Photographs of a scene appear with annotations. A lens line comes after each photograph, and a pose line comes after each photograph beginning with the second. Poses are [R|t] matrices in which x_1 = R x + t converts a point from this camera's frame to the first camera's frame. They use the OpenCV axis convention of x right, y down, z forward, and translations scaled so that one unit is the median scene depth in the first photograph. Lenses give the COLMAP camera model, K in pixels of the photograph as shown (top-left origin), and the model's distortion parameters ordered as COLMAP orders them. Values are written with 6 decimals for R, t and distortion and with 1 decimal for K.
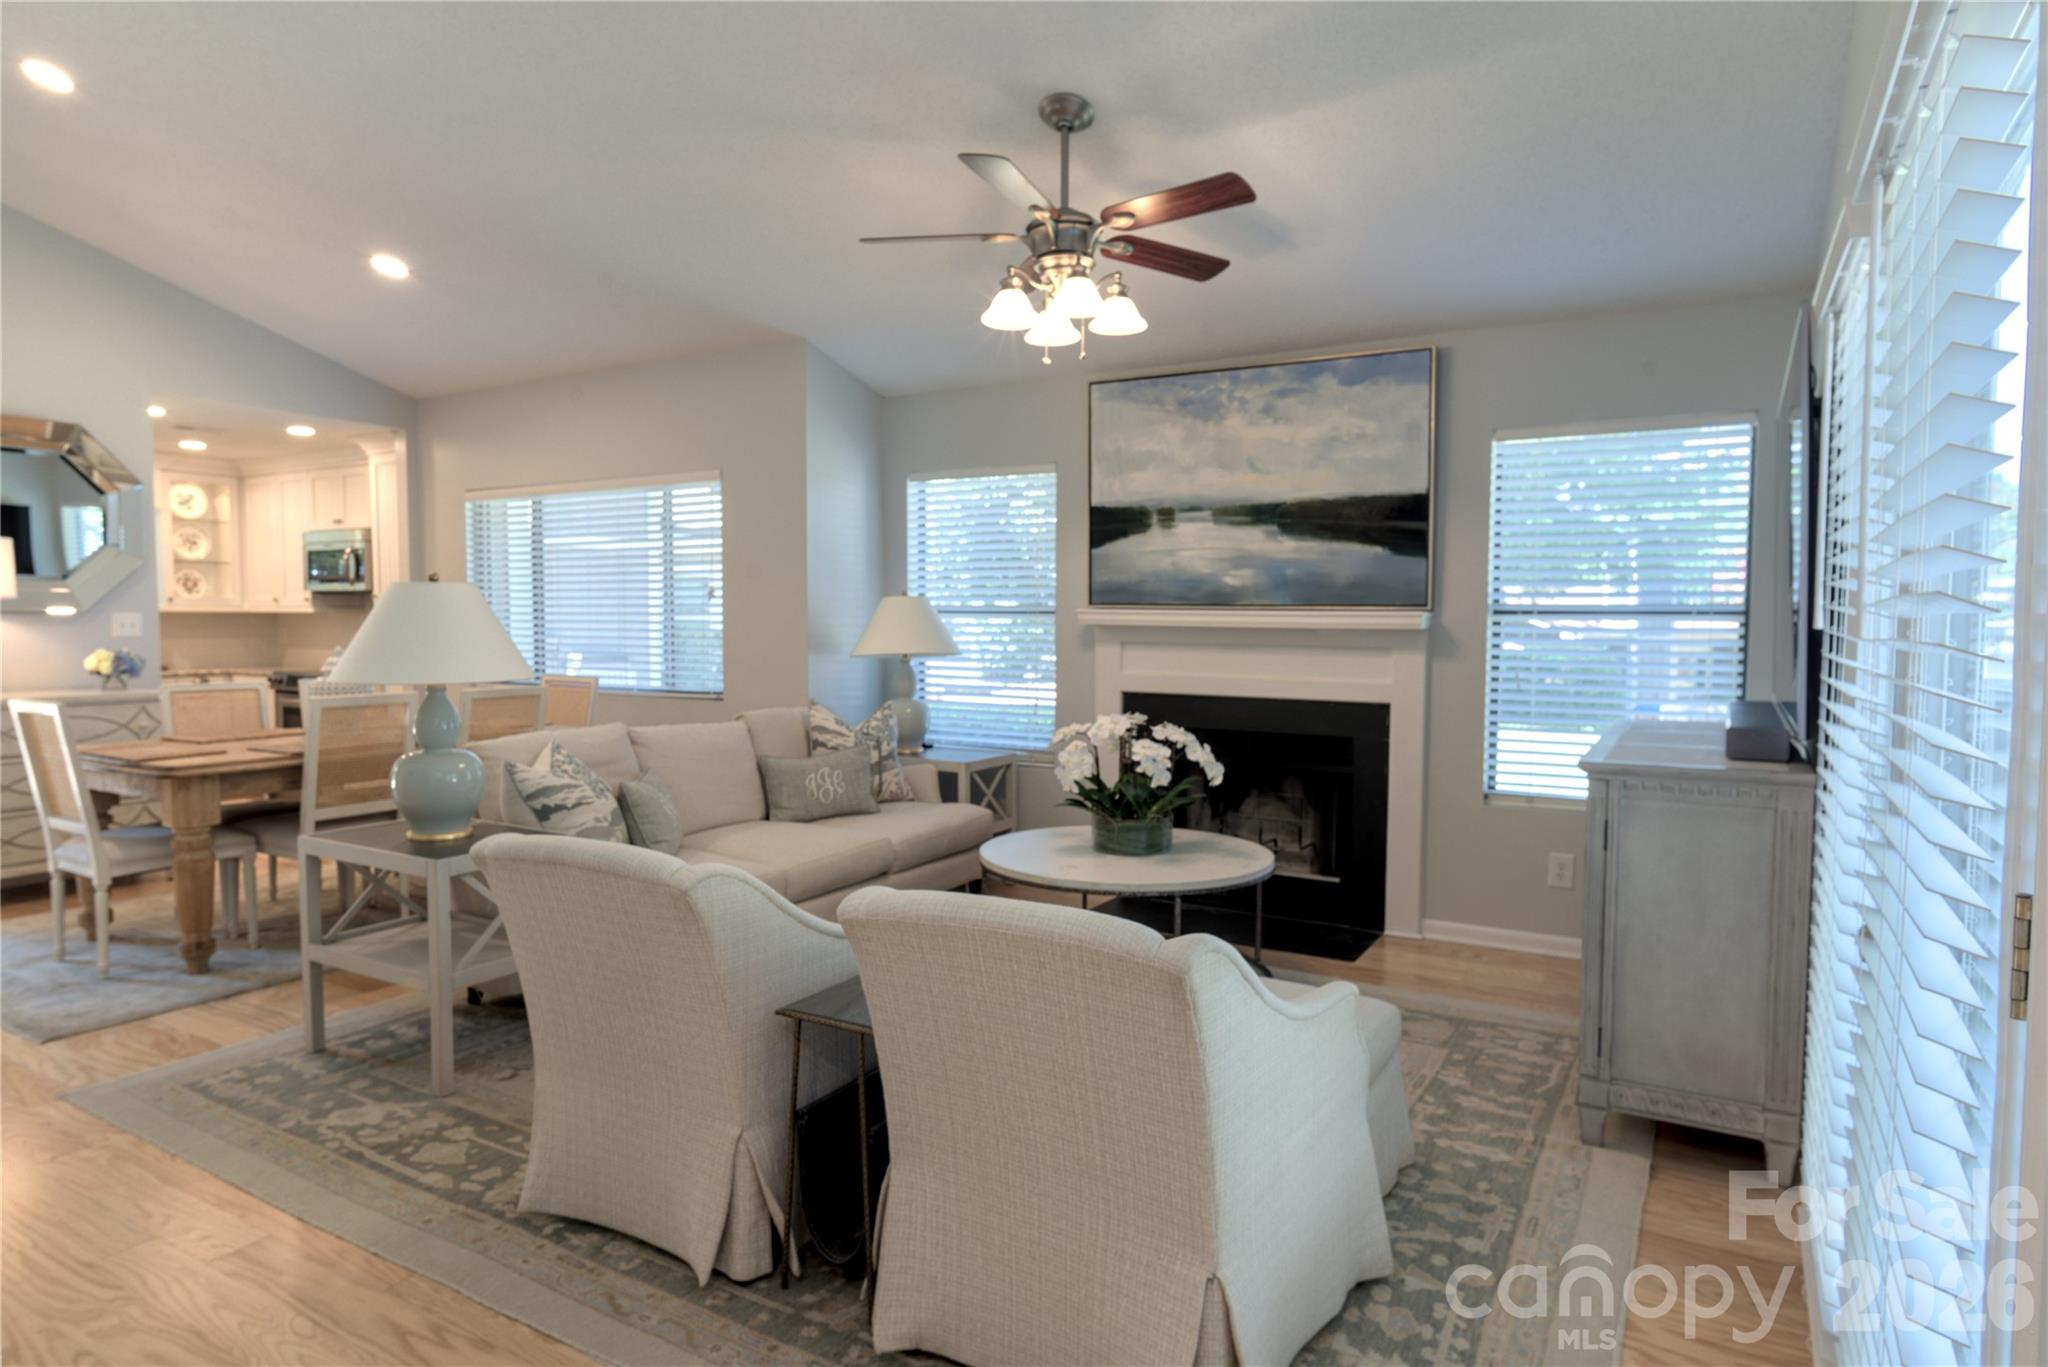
lens RADIAL K [[1178.2, 0, 1017.1], [0, 1178.2, 680.5], [0, 0, 1]] dist [-0.003683, 0.004277]
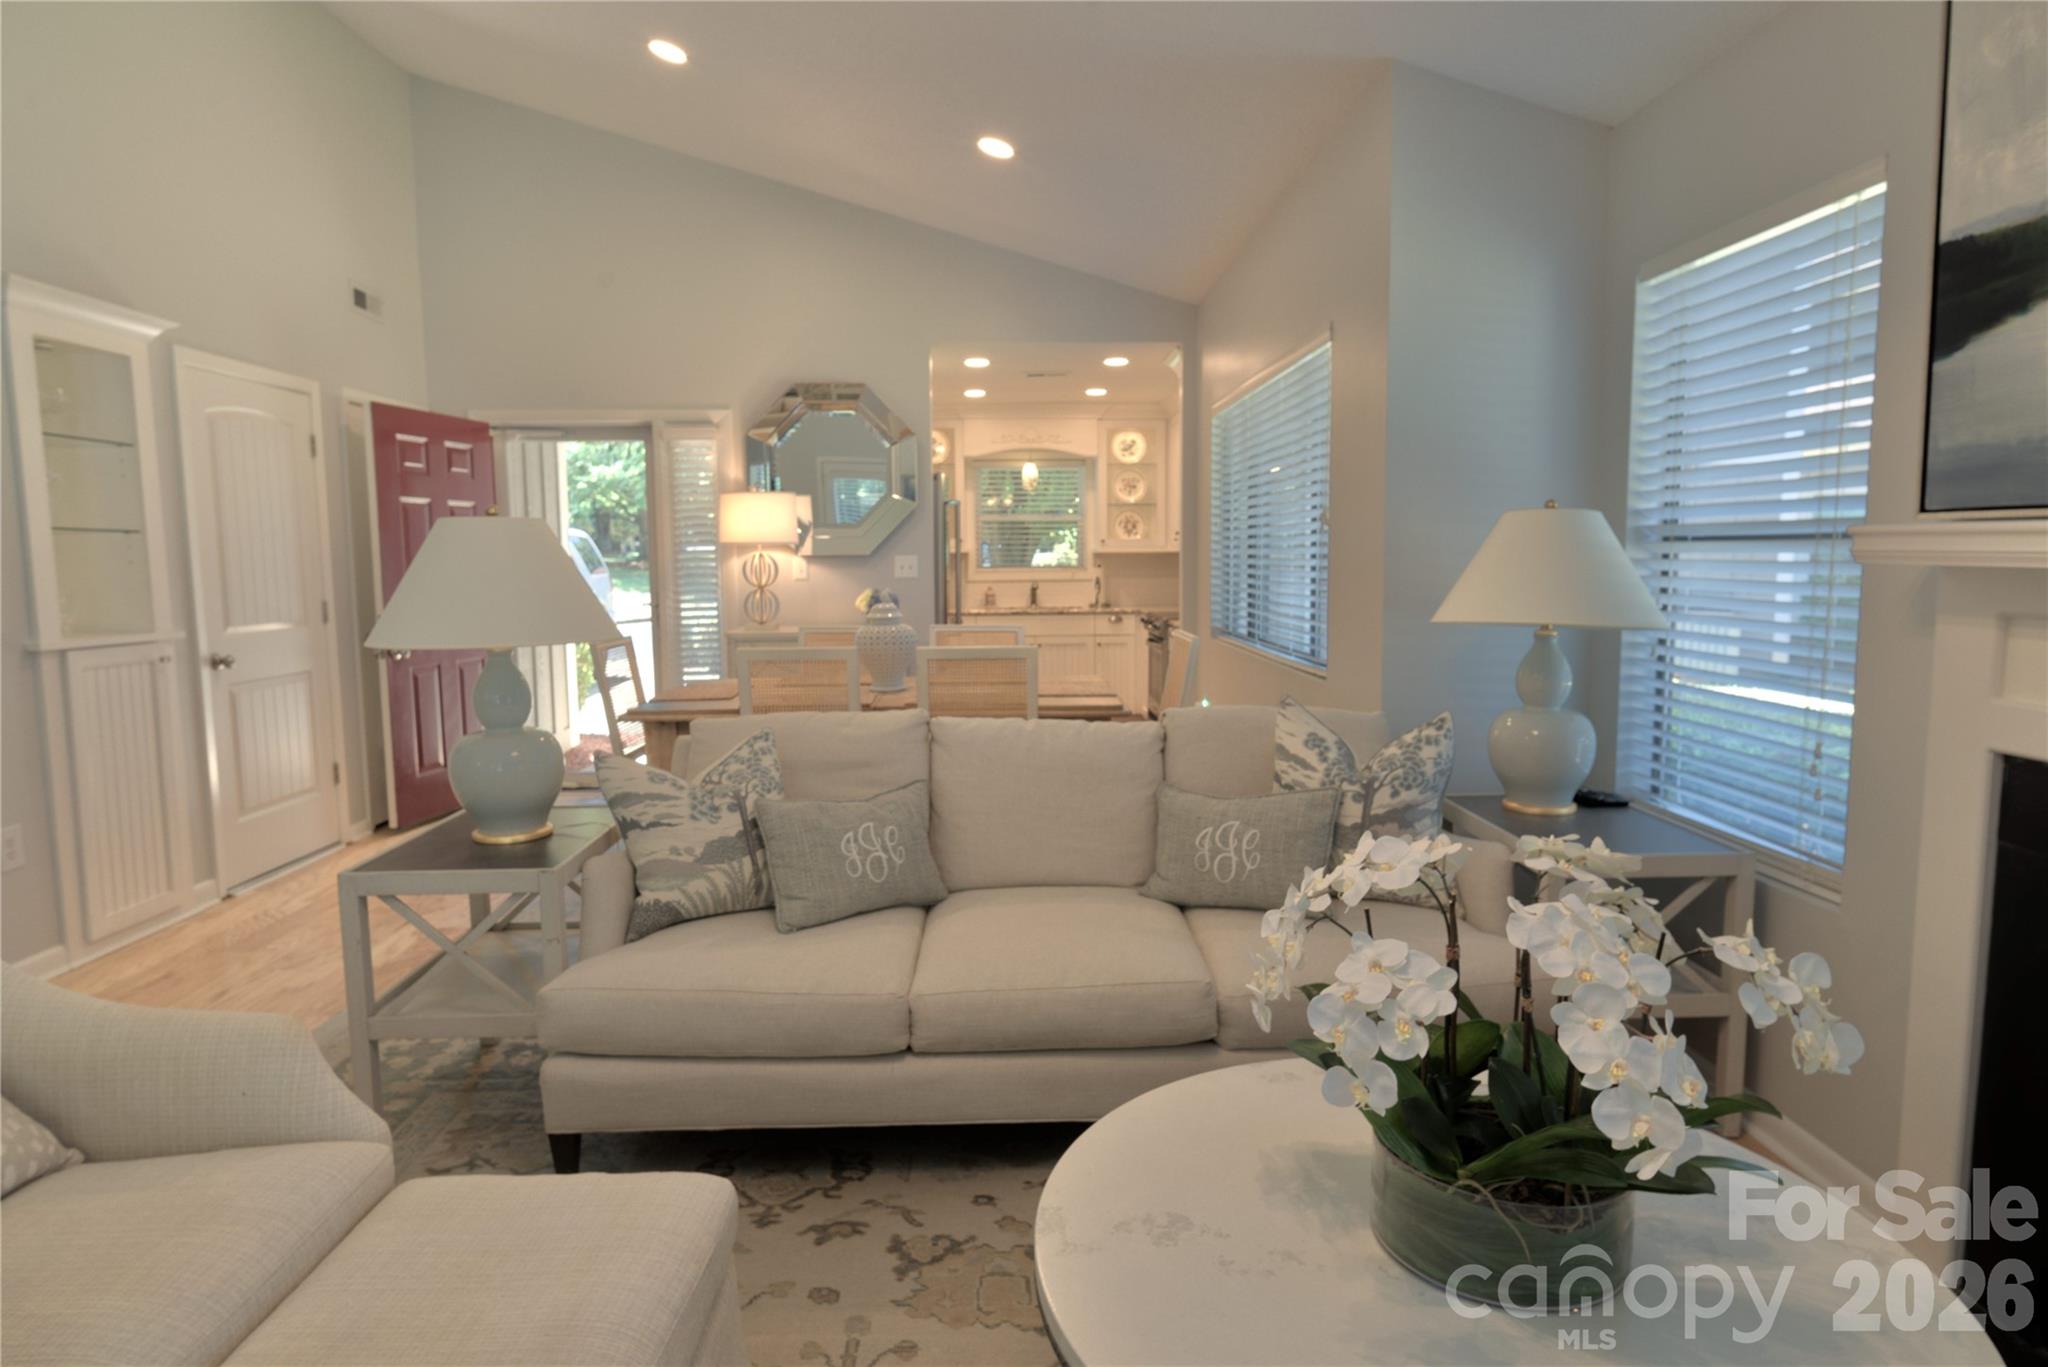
lens RADIAL K [[1175.7, 0, 1018.3], [0, 1175.7, 681.5], [0, 0, 1]] dist [-0.003005, 0.002918]
pose [[0.533112, 0.081349, -0.842125, 0.247944], [-0.034898, 0.996634, 0.074183, -0.030344], [0.845325, -0.010160, 0.534156, 0.597950]]
